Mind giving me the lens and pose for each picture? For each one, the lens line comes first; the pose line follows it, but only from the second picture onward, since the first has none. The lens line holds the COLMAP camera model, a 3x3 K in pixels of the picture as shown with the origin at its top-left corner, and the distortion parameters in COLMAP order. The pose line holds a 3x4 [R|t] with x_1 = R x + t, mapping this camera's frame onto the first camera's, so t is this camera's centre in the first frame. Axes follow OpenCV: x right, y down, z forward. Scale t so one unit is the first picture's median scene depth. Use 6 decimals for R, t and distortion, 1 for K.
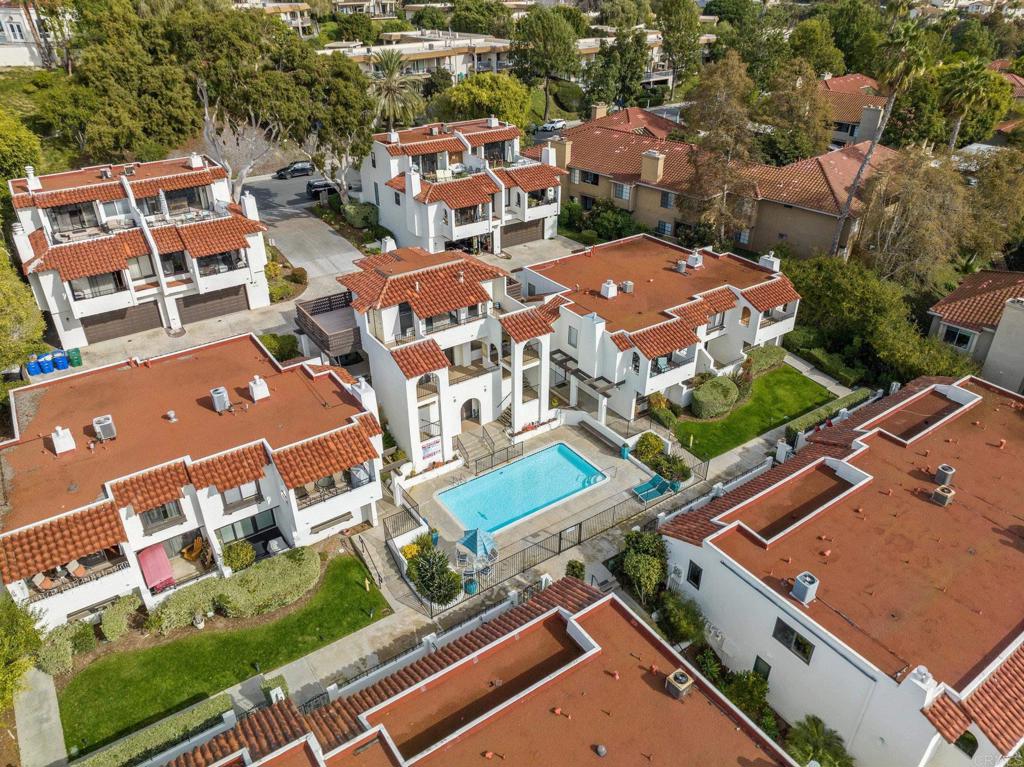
lens RADIAL K [[730.1, 0, 514.8], [0, 730.1, 376.4], [0, 0, 1]] dist [-0.038758, 0.010315]
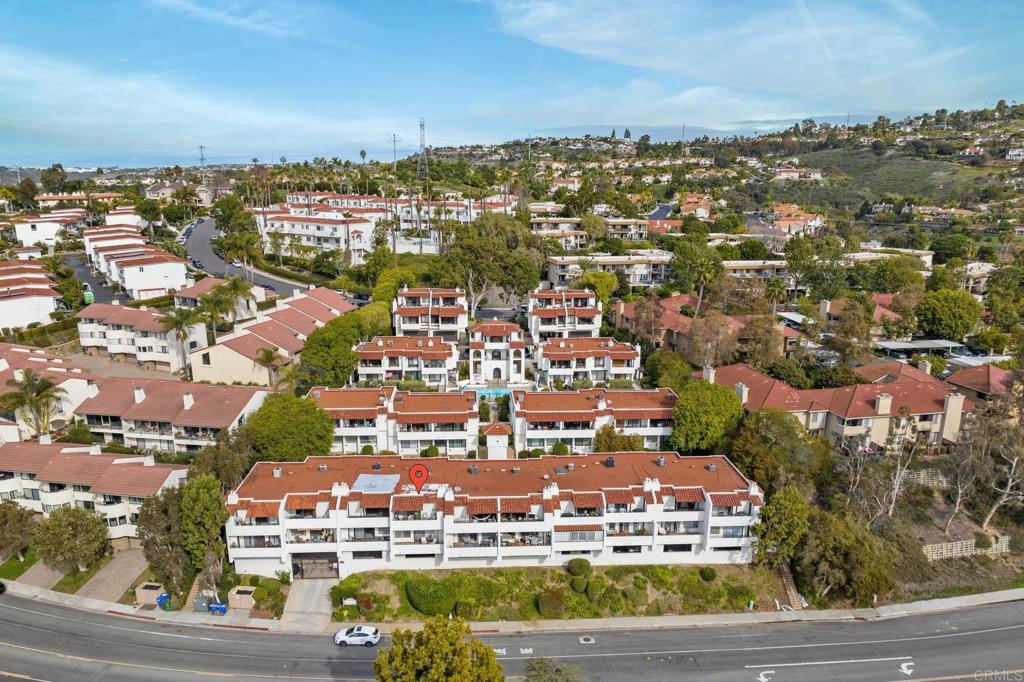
lens RADIAL K [[728.3, 0, 518.4], [0, 728.3, 346.8], [0, 0, 1]] dist [-0.043038, 0.019606]
pose [[0.860067, 0.121942, -0.495393, 1.305553], [-0.262182, 0.938628, -0.224137, 0.525982], [0.437658, 0.322656, 0.839254, -1.305723]]
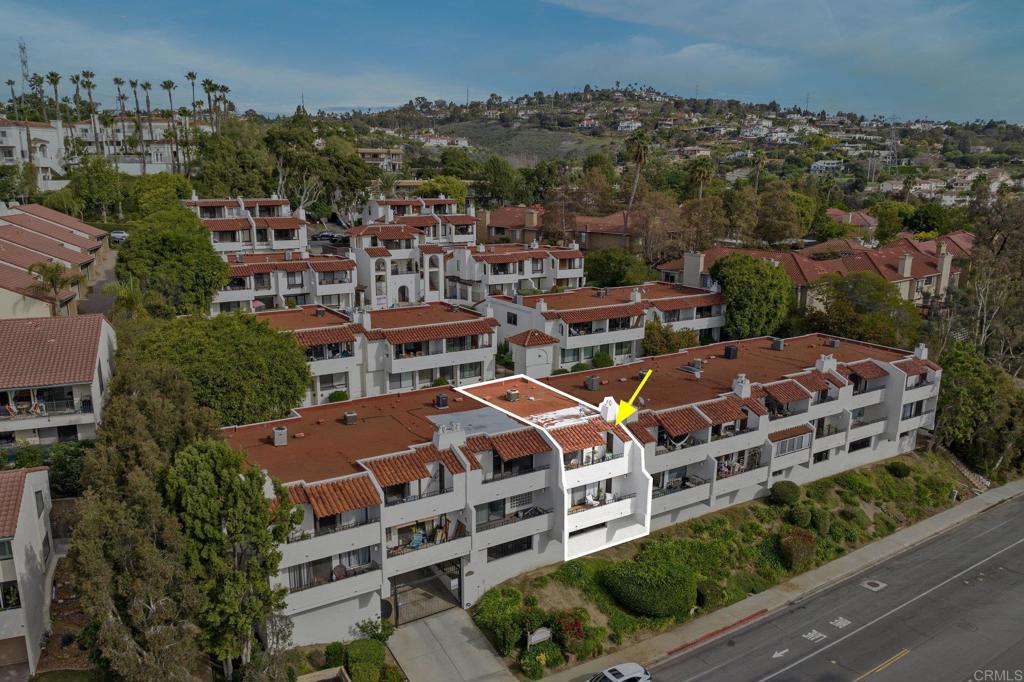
lens RADIAL K [[773.2, 0, 512.9], [0, 773.2, 351.8], [0, 0, 1]] dist [-0.030689, -0.010728]
pose [[0.999500, 0.015198, -0.027710, 0.274228], [-0.022528, 0.957536, -0.287431, 0.732193], [0.022165, 0.287912, 0.957400, -0.893495]]
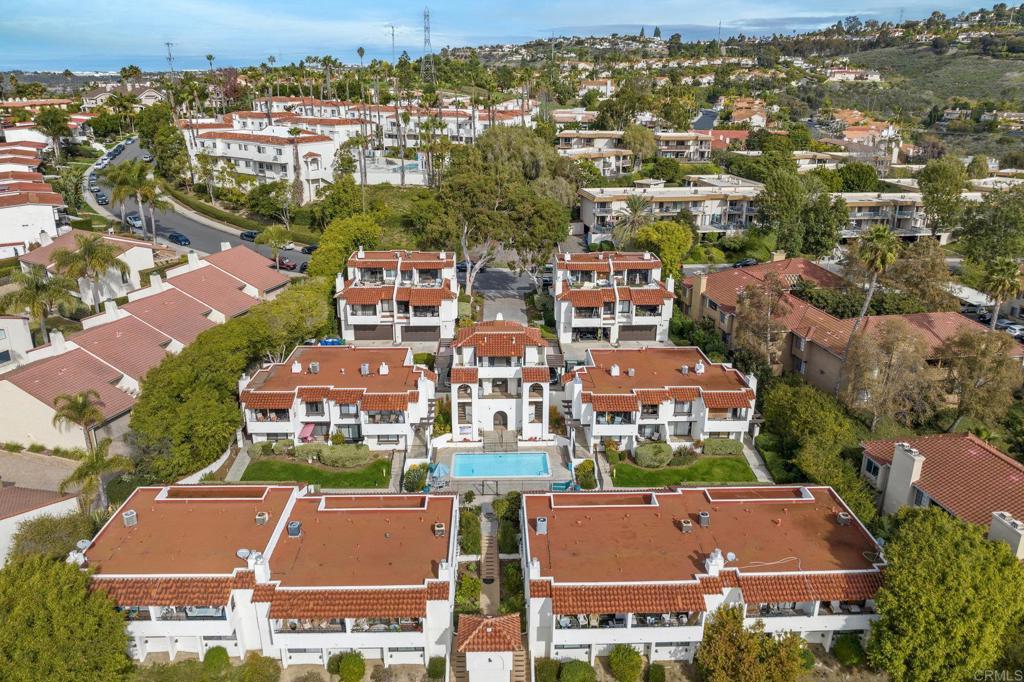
lens RADIAL K [[728.3, 0, 512.3], [0, 728.3, 307.2], [0, 0, 1]] dist [-0.043038, 0.019606]
pose [[0.840554, 0.165005, -0.515986, 0.705918], [-0.275252, 0.950458, -0.144450, 0.034047], [0.466588, 0.263445, 0.844330, -0.421836]]
